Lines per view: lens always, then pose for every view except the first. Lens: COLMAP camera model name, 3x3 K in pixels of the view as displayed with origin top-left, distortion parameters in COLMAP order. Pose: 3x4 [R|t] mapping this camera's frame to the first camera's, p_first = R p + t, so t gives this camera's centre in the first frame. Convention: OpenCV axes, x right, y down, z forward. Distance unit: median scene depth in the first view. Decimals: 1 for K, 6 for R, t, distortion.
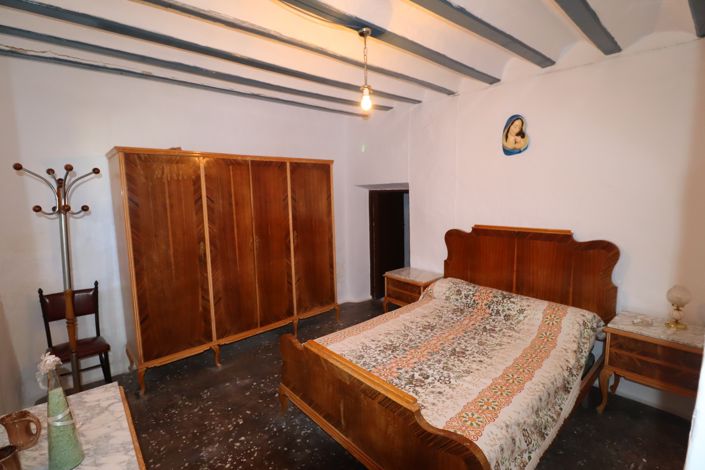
lens RADIAL K [[327.8, 0, 355.9], [0, 327.8, 231.7], [0, 0, 1]] dist [0.001648, -0.013051]
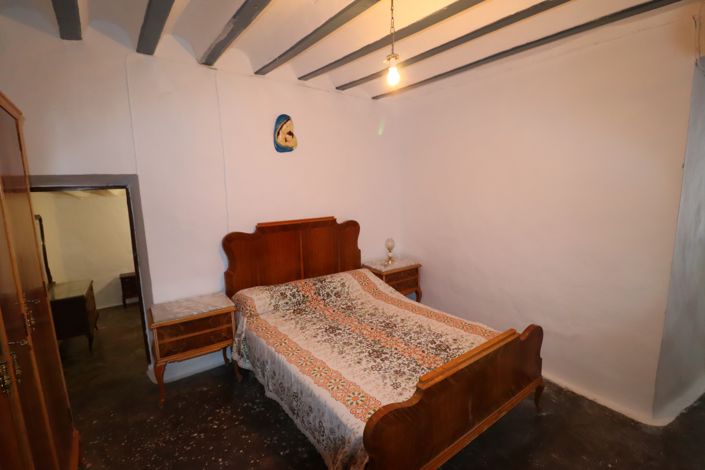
lens RADIAL K [[327.8, 0, 355.9], [0, 327.8, 231.7], [0, 0, 1]] dist [0.001648, -0.013051]
pose [[0.091637, -0.117472, 0.988839, -0.672006], [0.141984, 0.984413, 0.103788, -0.069745], [-0.985618, 0.130889, 0.106888, 0.819608]]
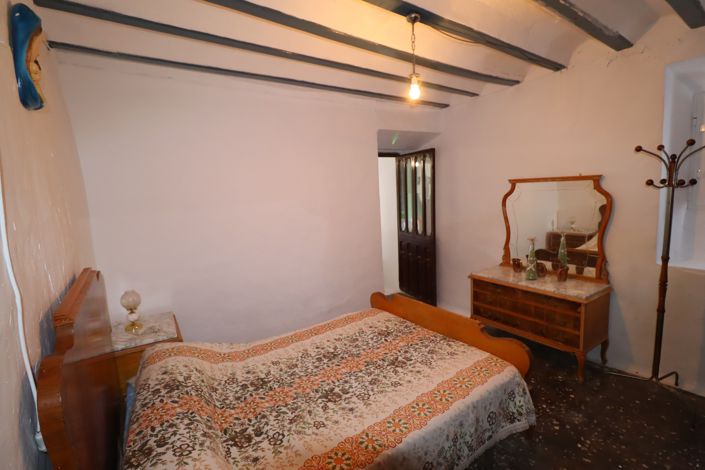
lens RADIAL K [[319.3, 0, 353.0], [0, 319.3, 237.3], [0, 0, 1]] dist [0.000068, -0.011202]
pose [[-0.988106, 0.049187, 0.145694, 0.074527], [0.084911, 0.964446, 0.250269, -0.178071], [-0.128203, 0.259663, -0.957151, 1.567750]]
